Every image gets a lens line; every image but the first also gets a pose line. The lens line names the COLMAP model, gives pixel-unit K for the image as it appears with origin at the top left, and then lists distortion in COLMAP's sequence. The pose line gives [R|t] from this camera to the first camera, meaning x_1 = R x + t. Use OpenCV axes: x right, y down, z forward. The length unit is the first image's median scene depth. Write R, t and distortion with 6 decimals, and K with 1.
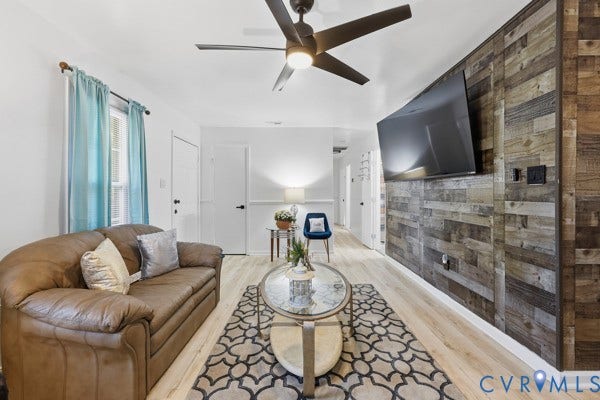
lens RADIAL K [[257.3, 0, 298.8], [0, 257.3, 193.6], [0, 0, 1]] dist [-0.000673, -0.000108]
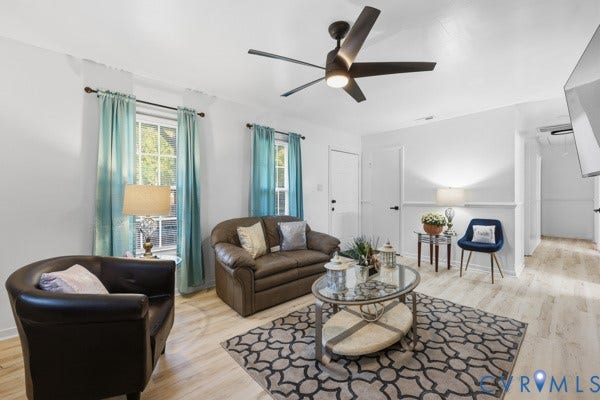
lens RADIAL K [[258.6, 0, 298.7], [0, 258.6, 195.6], [0, 0, 1]] dist [0.000320, 0.000063]
pose [[0.631435, 0.001336, -0.775427, 0.592150], [0.003996, 0.999980, 0.004977, -0.005956], [0.775418, -0.006241, 0.631417, 0.093867]]
